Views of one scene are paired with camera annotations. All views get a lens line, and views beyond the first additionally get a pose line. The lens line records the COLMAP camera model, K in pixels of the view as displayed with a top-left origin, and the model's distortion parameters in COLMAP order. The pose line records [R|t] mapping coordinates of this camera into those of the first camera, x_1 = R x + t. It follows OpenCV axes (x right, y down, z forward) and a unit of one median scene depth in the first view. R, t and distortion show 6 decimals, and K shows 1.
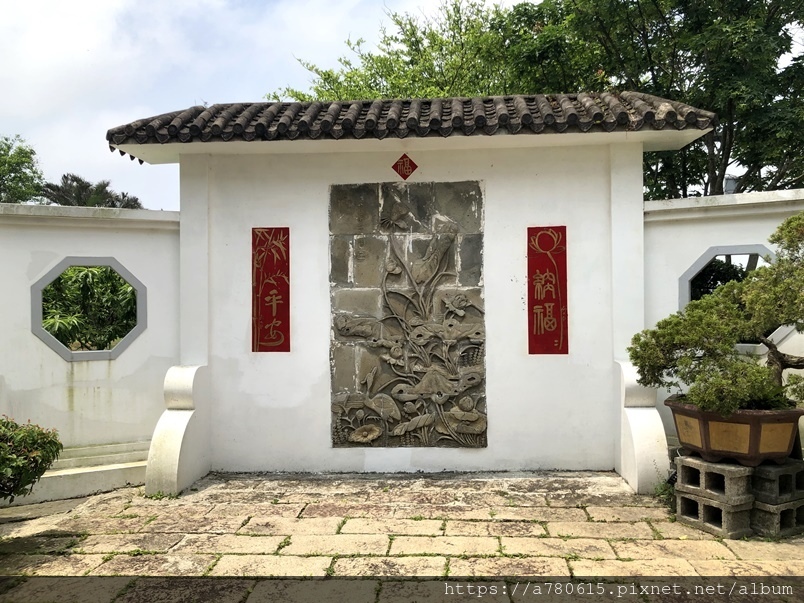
lens RADIAL K [[667.0, 0, 402.0], [0, 667.0, 301.5], [0, 0, 1]] dist [0.053067, -0.072827]
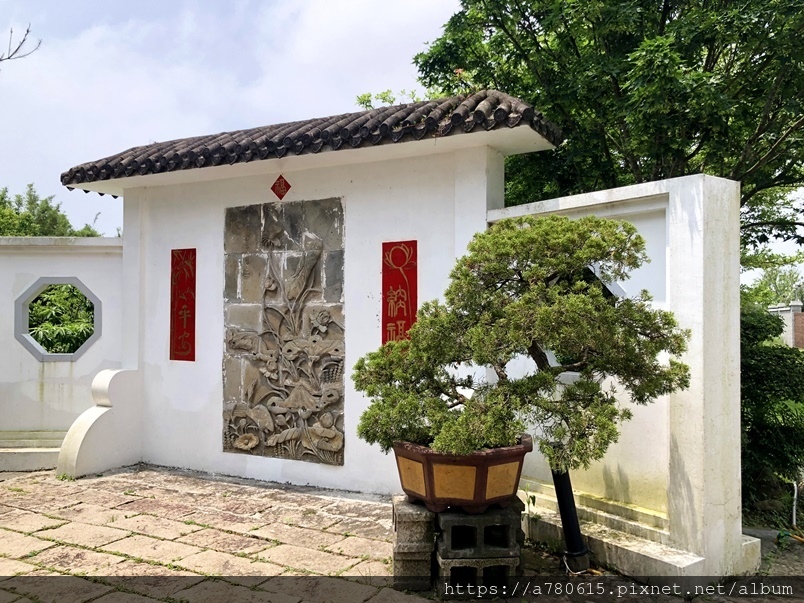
lens RADIAL K [[667.0, 0, 402.0], [0, 667.0, 301.5], [0, 0, 1]] dist [0.053067, -0.072827]
pose [[0.916015, 0.005772, -0.401102, 0.598143], [-0.011904, 0.999847, -0.012798, -0.013090], [0.400967, 0.016498, 0.915944, 0.125464]]
